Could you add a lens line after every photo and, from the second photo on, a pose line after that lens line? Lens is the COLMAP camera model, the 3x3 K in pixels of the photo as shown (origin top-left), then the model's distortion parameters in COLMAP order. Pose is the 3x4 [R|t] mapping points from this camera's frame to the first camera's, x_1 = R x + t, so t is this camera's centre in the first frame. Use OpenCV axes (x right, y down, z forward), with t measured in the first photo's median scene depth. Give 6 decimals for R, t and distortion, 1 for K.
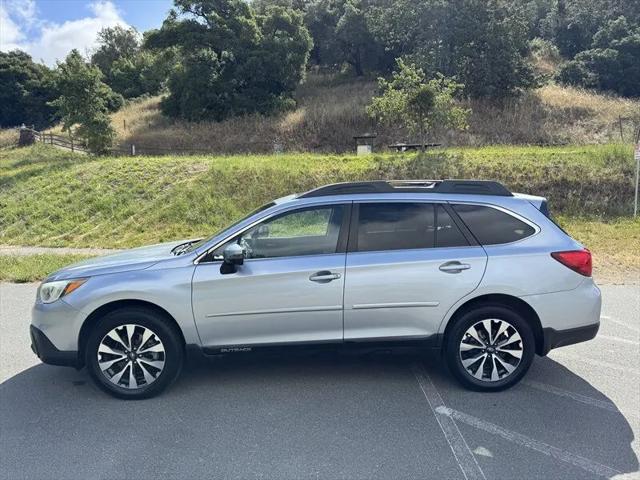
lens RADIAL K [[467.2, 0, 320.0], [0, 467.2, 240.0], [0, 0, 1]] dist [0.004473, -0.003333]
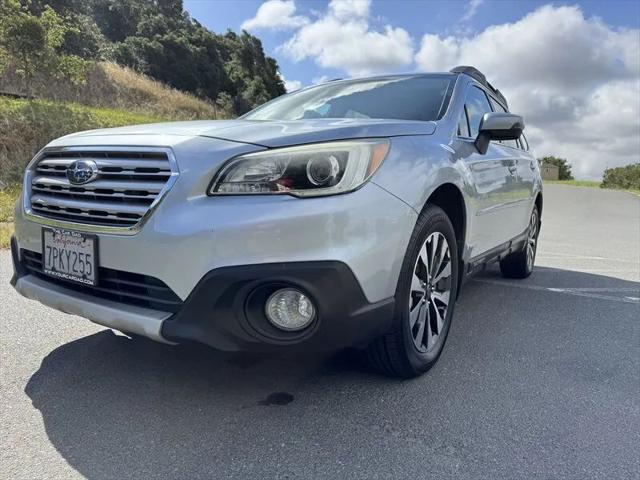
lens RADIAL K [[467.2, 0, 320.0], [0, 467.2, 240.0], [0, 0, 1]] dist [0.004473, -0.003333]
pose [[0.556919, -0.069238, 0.827676, -0.107646], [0.050392, 0.997500, 0.049537, 0.017902], [-0.829037, 0.014120, 0.559016, 0.092317]]
